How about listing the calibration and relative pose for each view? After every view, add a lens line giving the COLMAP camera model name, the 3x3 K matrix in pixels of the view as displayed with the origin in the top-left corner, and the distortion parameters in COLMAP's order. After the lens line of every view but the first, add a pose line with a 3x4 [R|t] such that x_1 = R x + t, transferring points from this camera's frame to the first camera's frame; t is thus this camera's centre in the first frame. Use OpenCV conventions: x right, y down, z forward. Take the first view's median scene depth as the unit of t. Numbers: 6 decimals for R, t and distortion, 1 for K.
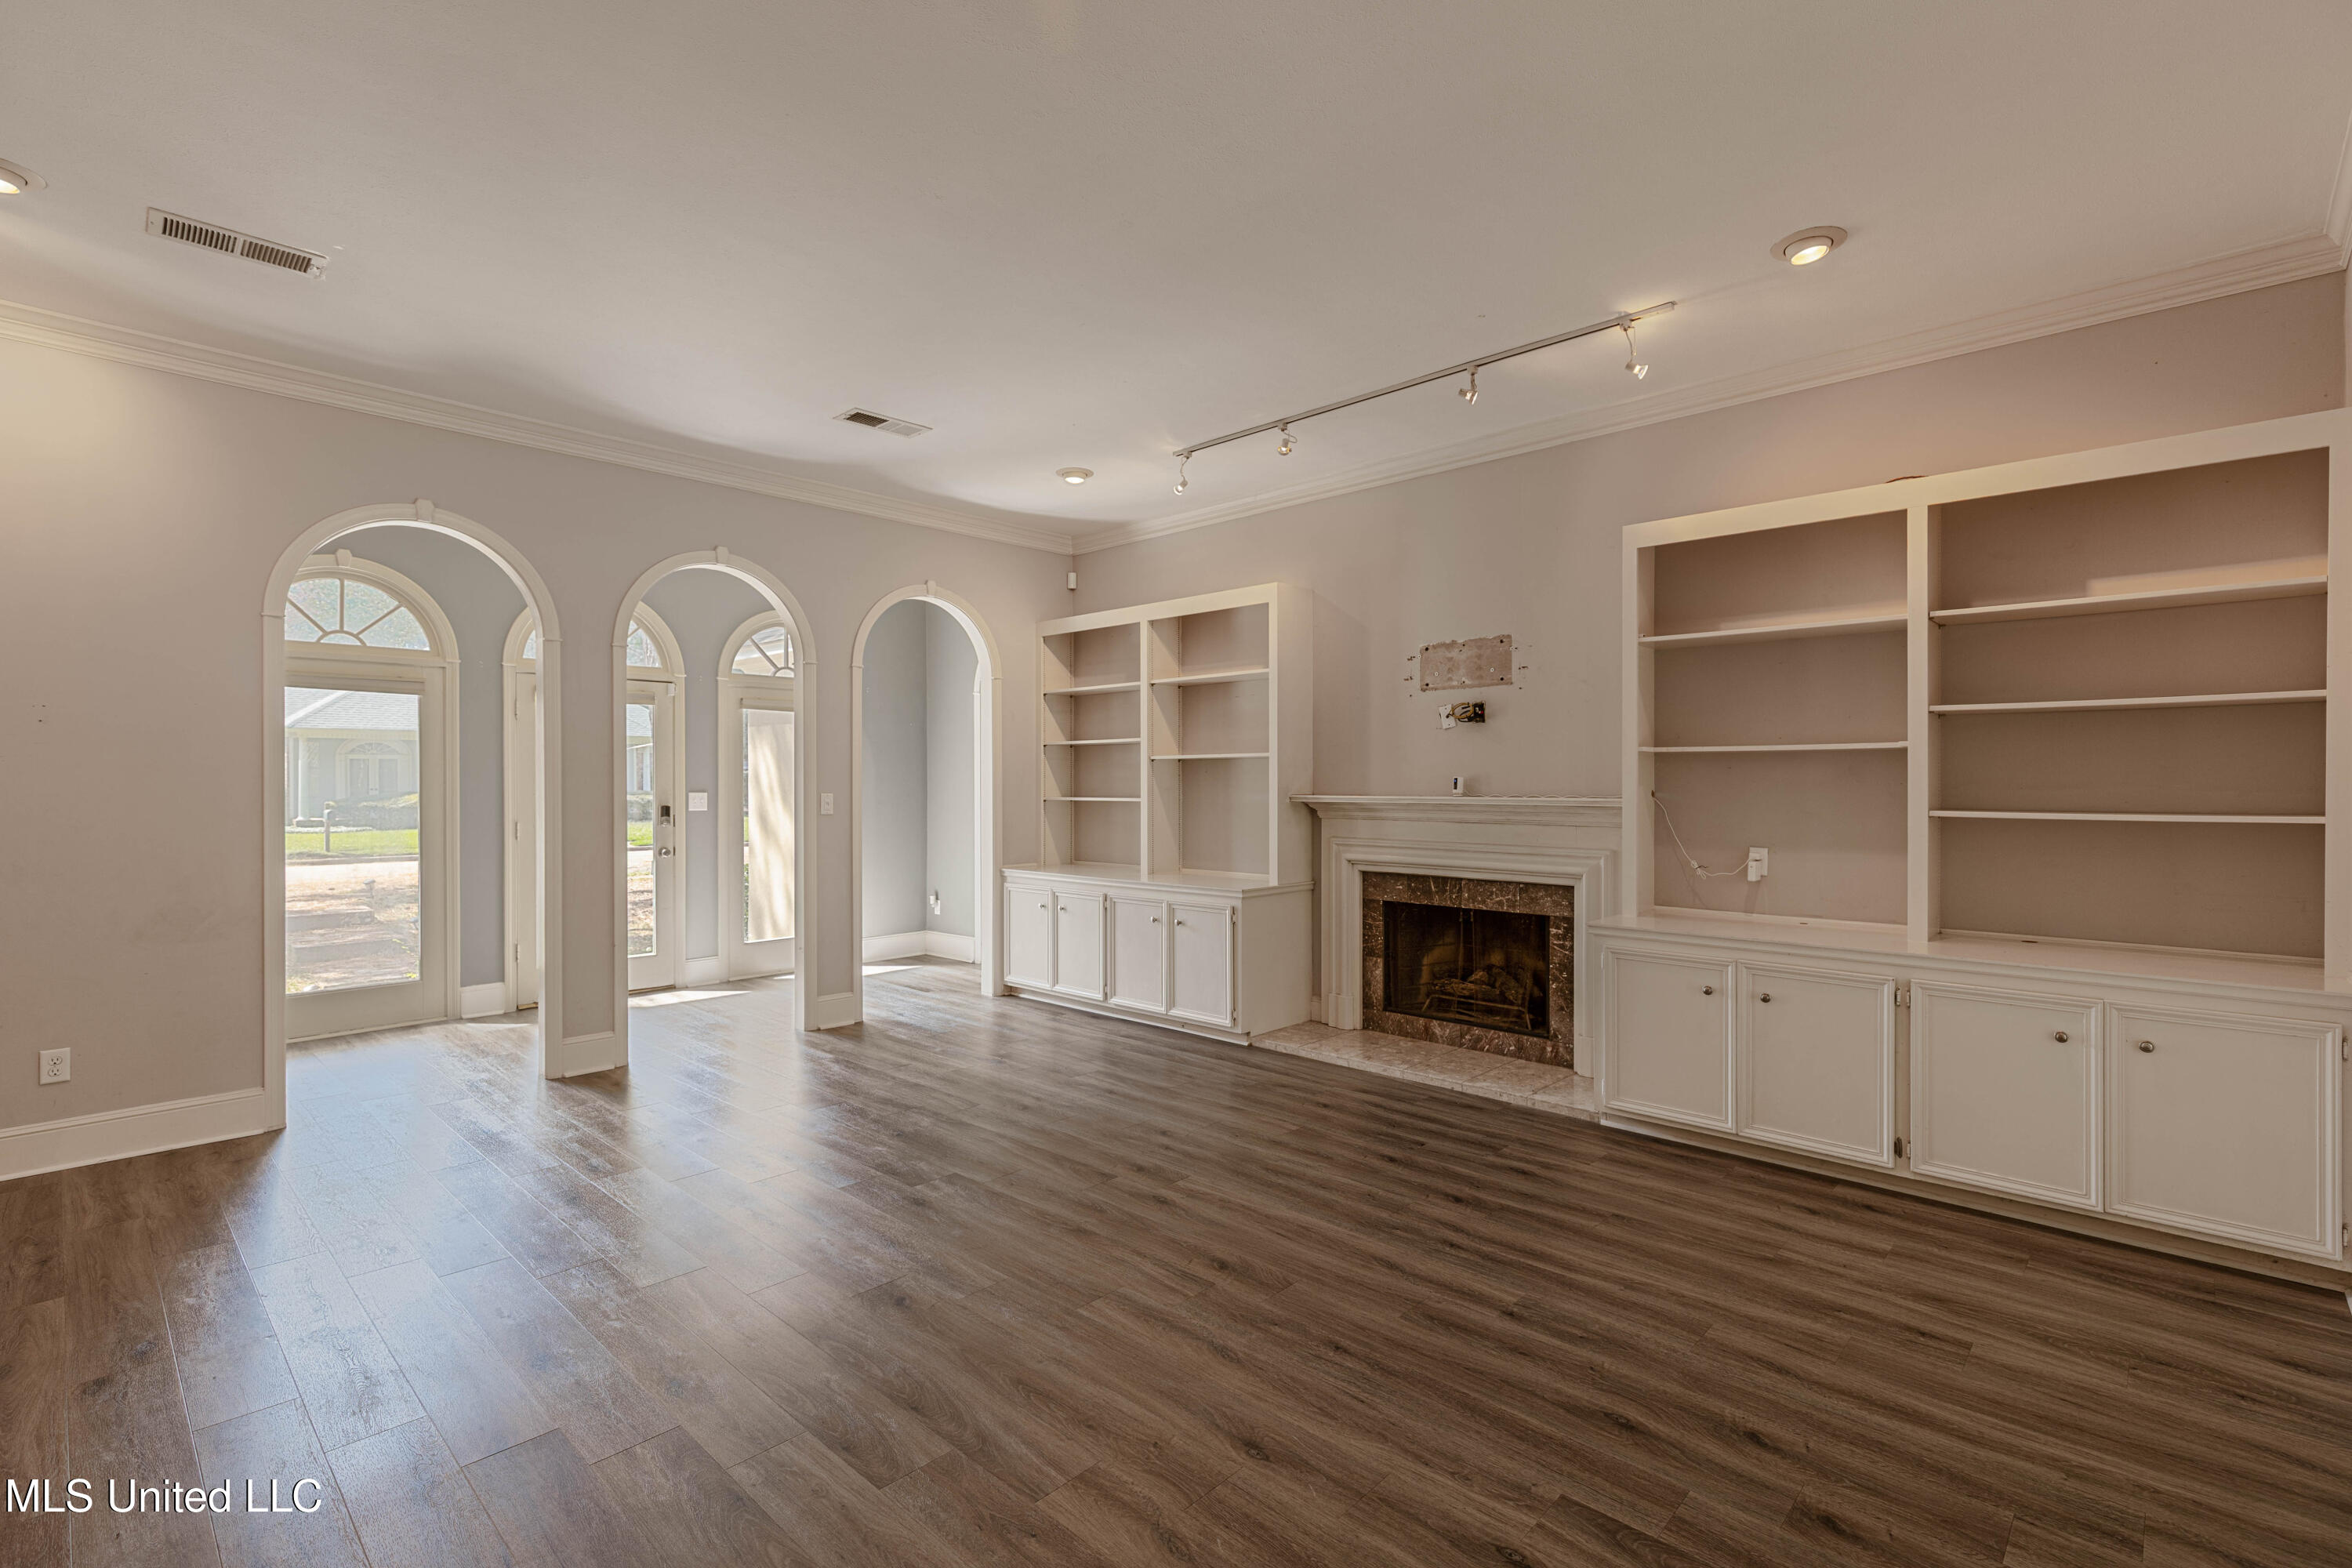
lens RADIAL K [[1095.1, 0, 1181.5], [0, 1095.1, 774.2], [0, 0, 1]] dist [-0.001103, -0.000526]
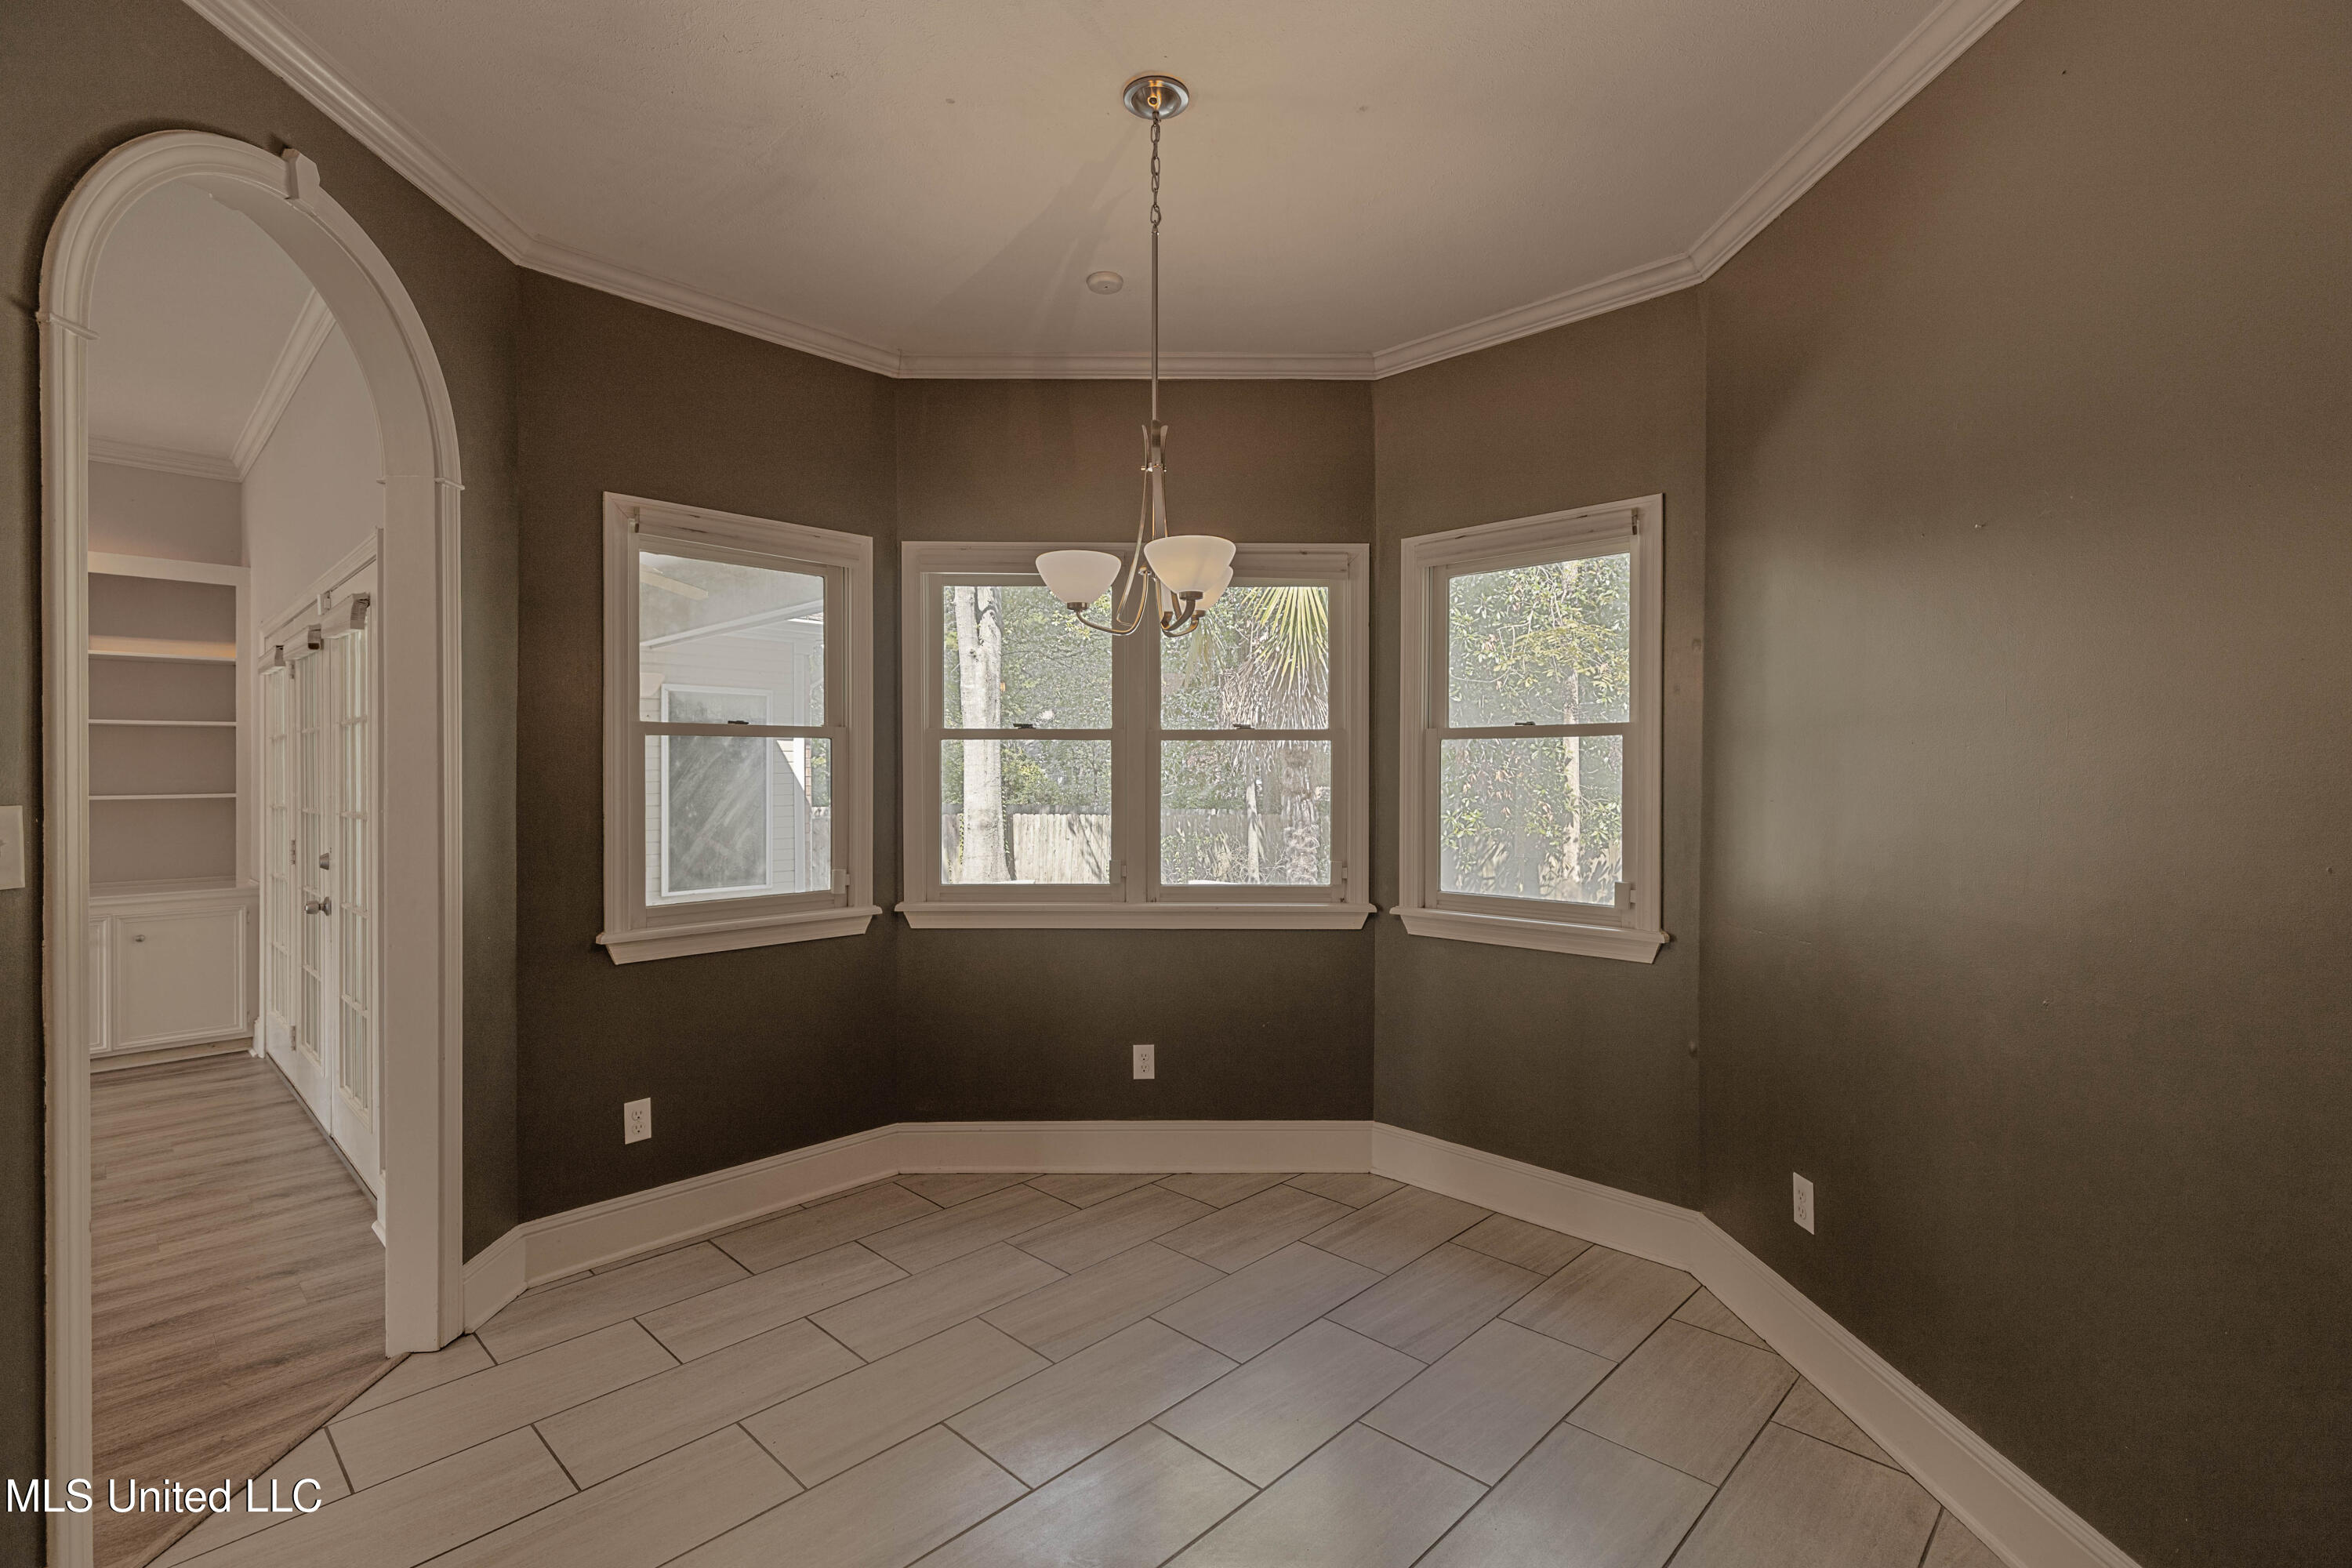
lens RADIAL K [[1068.0, 0, 1178.1], [0, 1068.0, 786.8], [0, 0, 1]] dist [0.009014, -0.000237]
pose [[0.008855, -0.006765, 0.999938, -0.685449], [-0.005349, 0.999962, 0.006813, 0.007277], [-0.999946, -0.005409, 0.008819, -0.546968]]
